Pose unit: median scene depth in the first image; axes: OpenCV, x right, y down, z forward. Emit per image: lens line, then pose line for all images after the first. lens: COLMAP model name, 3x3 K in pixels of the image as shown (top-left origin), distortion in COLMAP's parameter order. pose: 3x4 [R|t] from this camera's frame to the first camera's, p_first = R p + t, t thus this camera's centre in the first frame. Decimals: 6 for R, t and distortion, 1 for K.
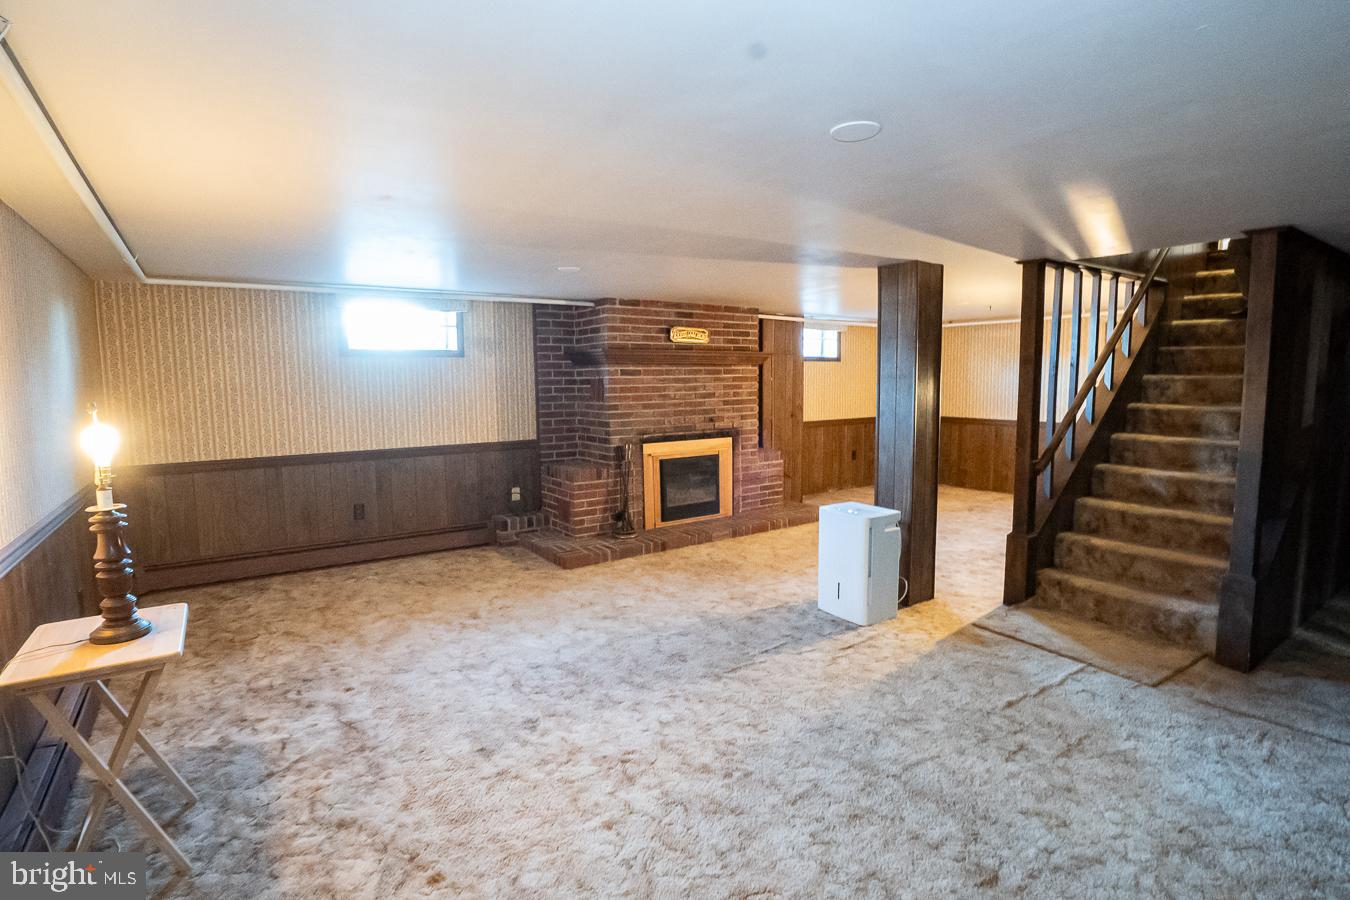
lens RADIAL K [[664.7, 0, 678.2], [0, 664.7, 450.0], [0, 0, 1]] dist [-0.044066, 0.008136]
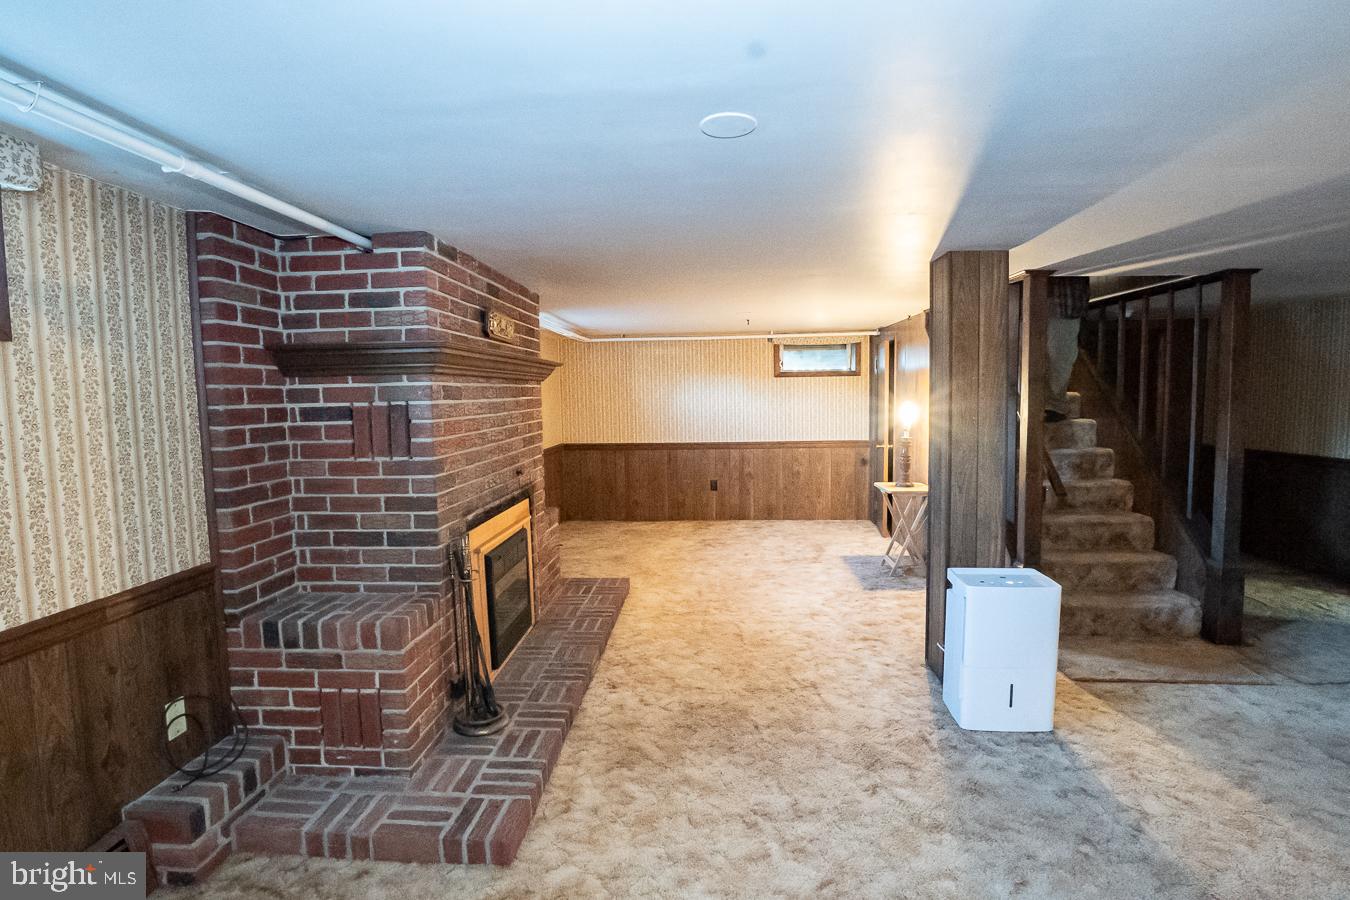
lens RADIAL K [[664.7, 0, 674.2], [0, 664.7, 452.8], [0, 0, 1]] dist [-0.044066, 0.008136]
pose [[0.620119, -0.068710, 0.781493, -0.352375], [0.092609, 0.995603, 0.014049, -0.063167], [-0.779023, 0.063662, 0.623755, 0.562406]]
